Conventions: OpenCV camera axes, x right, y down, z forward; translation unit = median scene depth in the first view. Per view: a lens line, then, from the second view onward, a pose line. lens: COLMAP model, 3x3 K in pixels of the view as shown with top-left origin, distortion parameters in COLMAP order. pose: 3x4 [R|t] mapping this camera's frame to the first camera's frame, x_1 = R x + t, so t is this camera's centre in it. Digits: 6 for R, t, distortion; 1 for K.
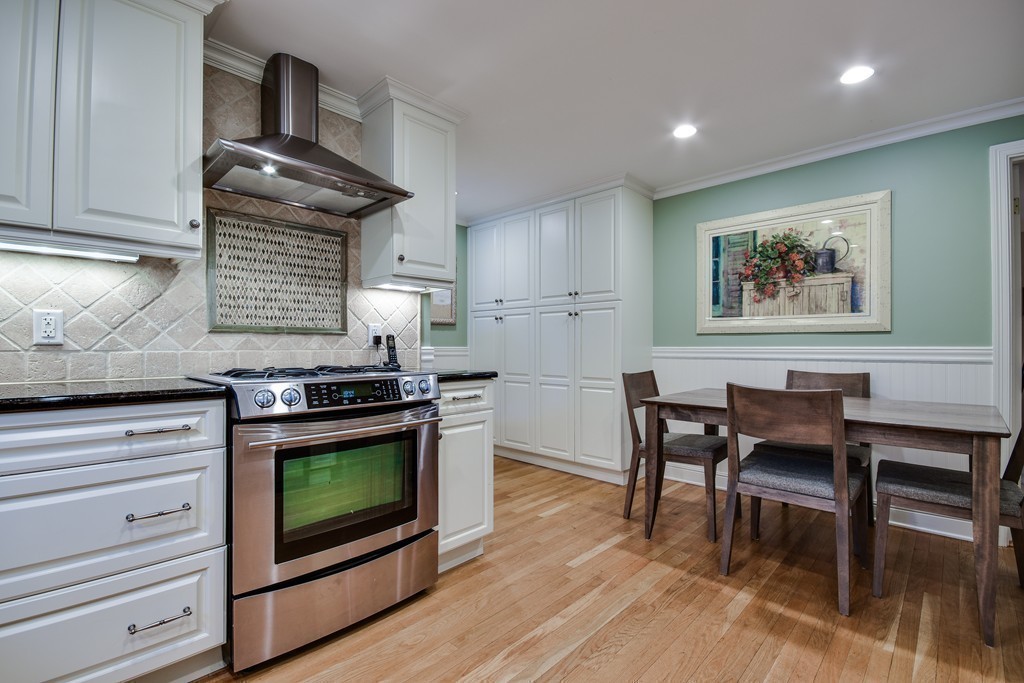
lens RADIAL K [[463.5, 0, 511.8], [0, 463.5, 346.3], [0, 0, 1]] dist [0.002746, -0.008594]
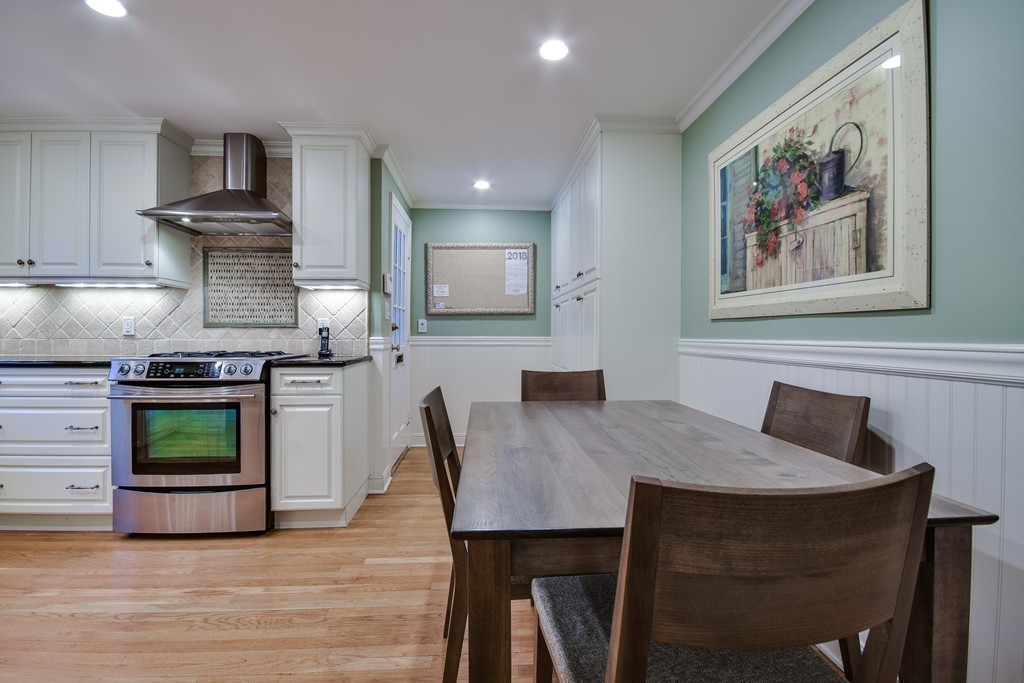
lens RADIAL K [[463.5, 0, 495.0], [0, 463.5, 337.7], [0, 0, 1]] dist [0.002746, -0.008594]
pose [[0.724917, 0.006427, -0.688806, 1.031598], [-0.001957, 0.999972, 0.007270, -0.008367], [0.688833, -0.003922, 0.724909, 0.493542]]
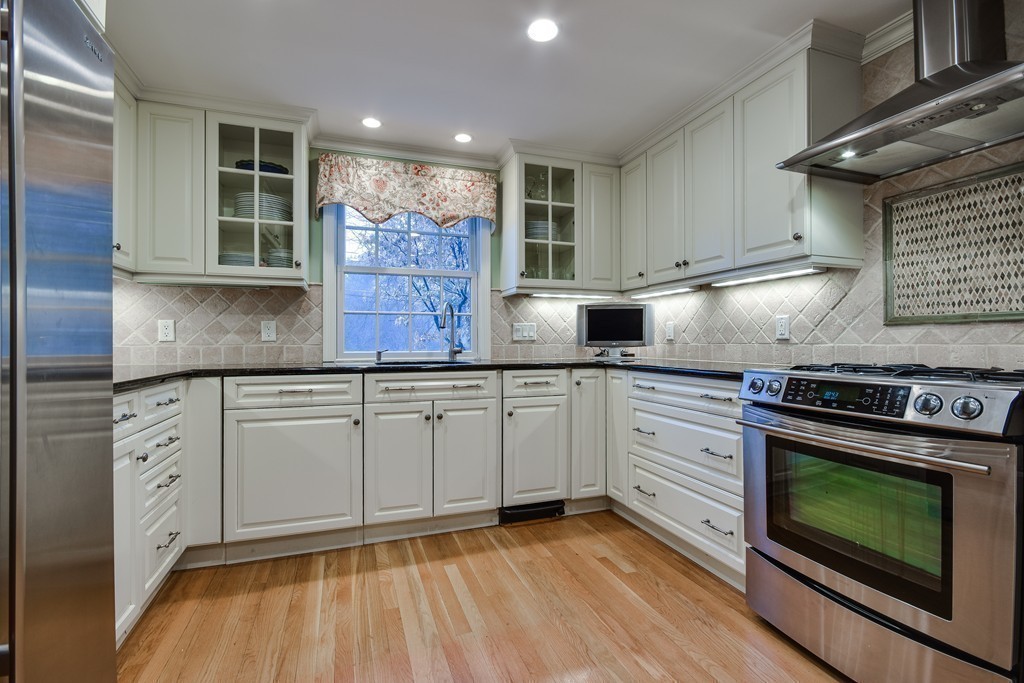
lens RADIAL K [[463.5, 0, 509.7], [0, 463.5, 339.0], [0, 0, 1]] dist [0.002746, -0.008594]
pose [[-0.450282, -0.004336, -0.892876, 0.527315], [0.004236, 0.999967, -0.006993, 0.001339], [0.892877, -0.006931, -0.450248, 0.663432]]
